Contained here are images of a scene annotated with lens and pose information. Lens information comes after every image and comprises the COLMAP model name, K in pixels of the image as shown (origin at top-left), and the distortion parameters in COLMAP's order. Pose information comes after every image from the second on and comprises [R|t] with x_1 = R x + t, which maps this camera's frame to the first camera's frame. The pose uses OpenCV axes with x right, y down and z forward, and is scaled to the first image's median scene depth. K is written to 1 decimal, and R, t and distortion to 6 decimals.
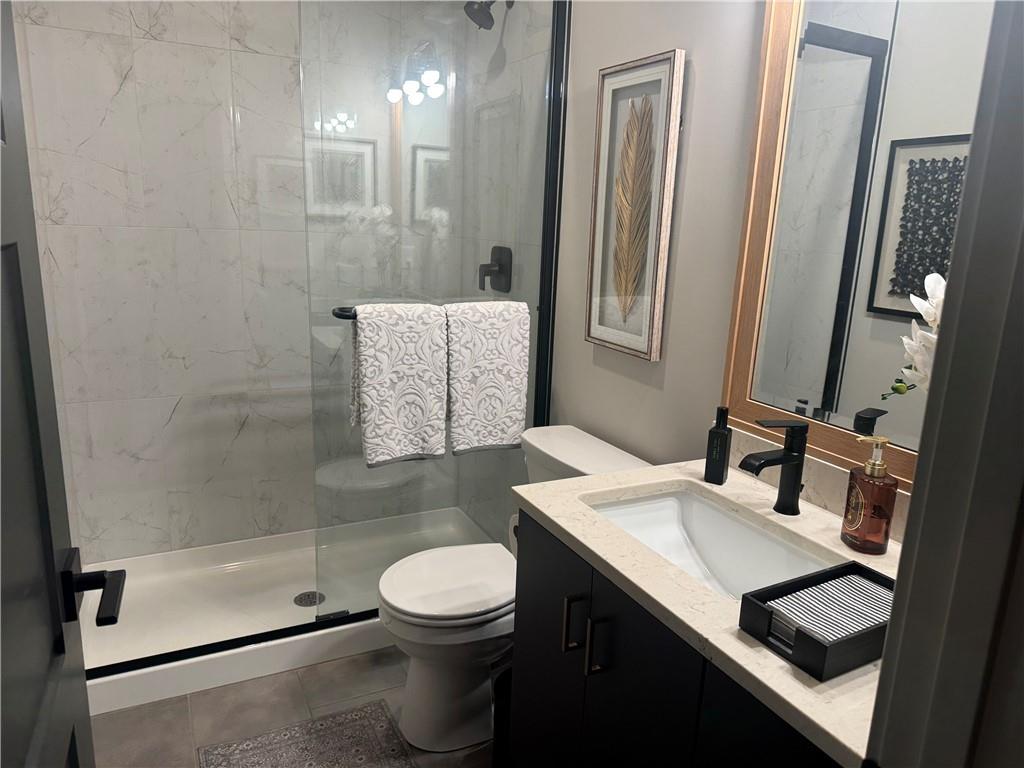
lens RADIAL K [[720.4, 0, 516.9], [0, 720.4, 388.0], [0, 0, 1]] dist [0.180870, -0.000068]
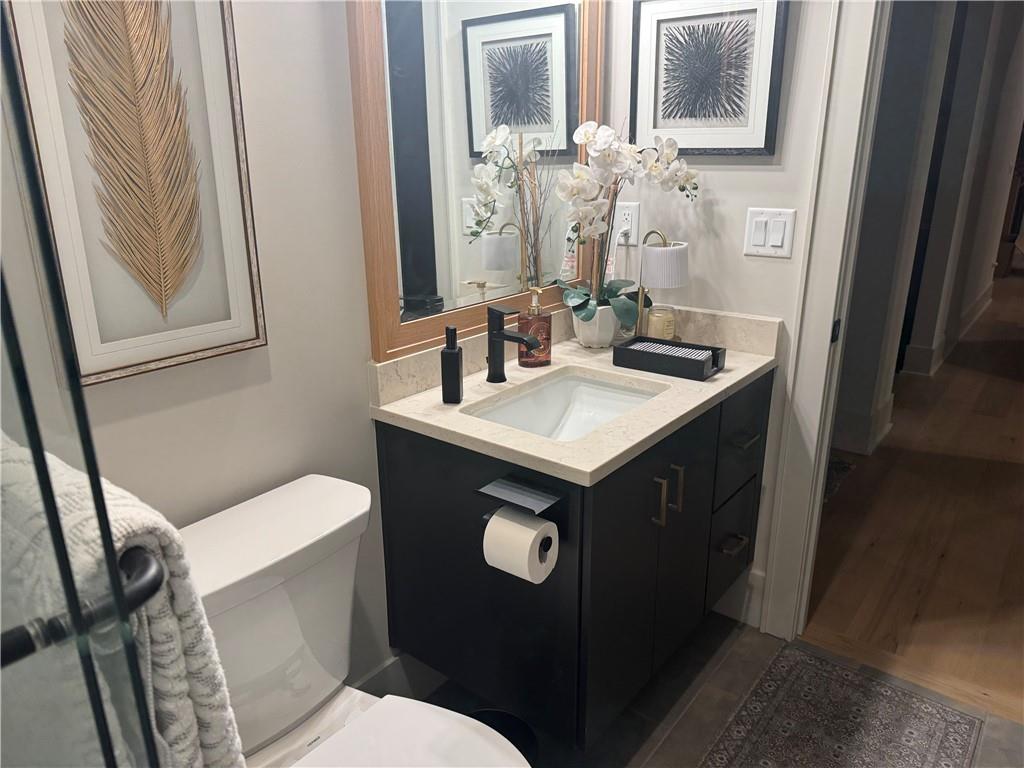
lens RADIAL K [[720.4, 0, 516.9], [0, 720.4, 388.0], [0, 0, 1]] dist [0.180870, -0.000068]
pose [[-0.413815, -0.331802, 0.847741, -0.610879], [0.189276, 0.879506, 0.436628, -0.309922], [-0.890467, 0.341140, -0.301151, 1.205316]]
